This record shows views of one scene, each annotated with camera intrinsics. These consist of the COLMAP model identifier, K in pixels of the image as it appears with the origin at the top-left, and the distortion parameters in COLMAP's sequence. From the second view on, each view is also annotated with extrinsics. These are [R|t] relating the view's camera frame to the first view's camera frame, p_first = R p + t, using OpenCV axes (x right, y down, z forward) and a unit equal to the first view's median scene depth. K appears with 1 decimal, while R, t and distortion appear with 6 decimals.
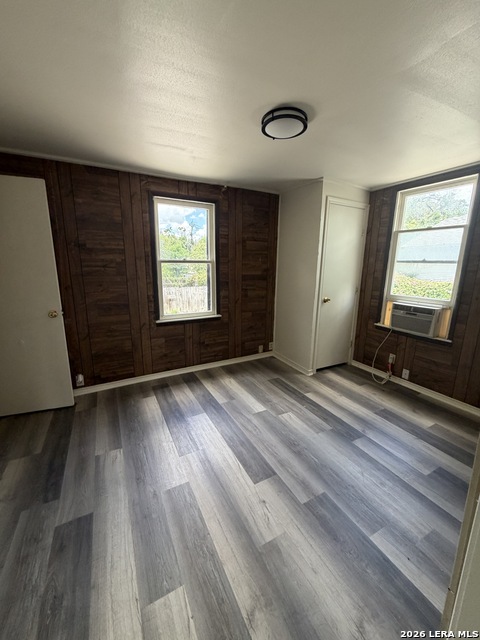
lens RADIAL K [[255.6, 0, 242.9], [0, 255.6, 323.0], [0, 0, 1]] dist [-0.001149, -0.000494]
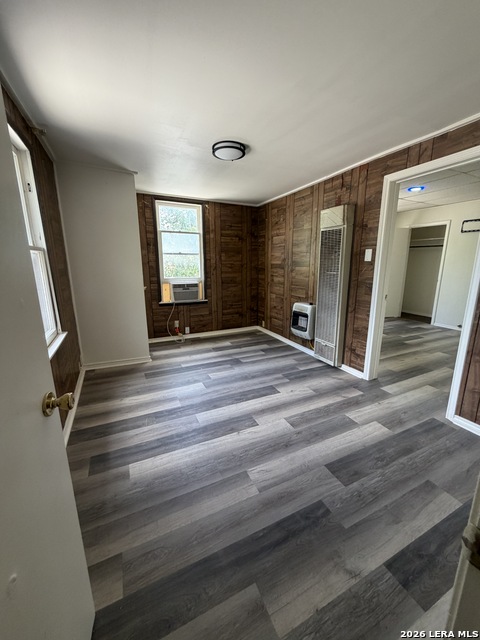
lens RADIAL K [[255.6, 0, 236.3], [0, 255.6, 323.3], [0, 0, 1]] dist [-0.001149, -0.000494]
pose [[0.050119, -0.245791, 0.968026, -0.910580], [0.220396, 0.948072, 0.229313, -0.136391], [-0.974122, 0.201856, 0.101688, 0.656457]]
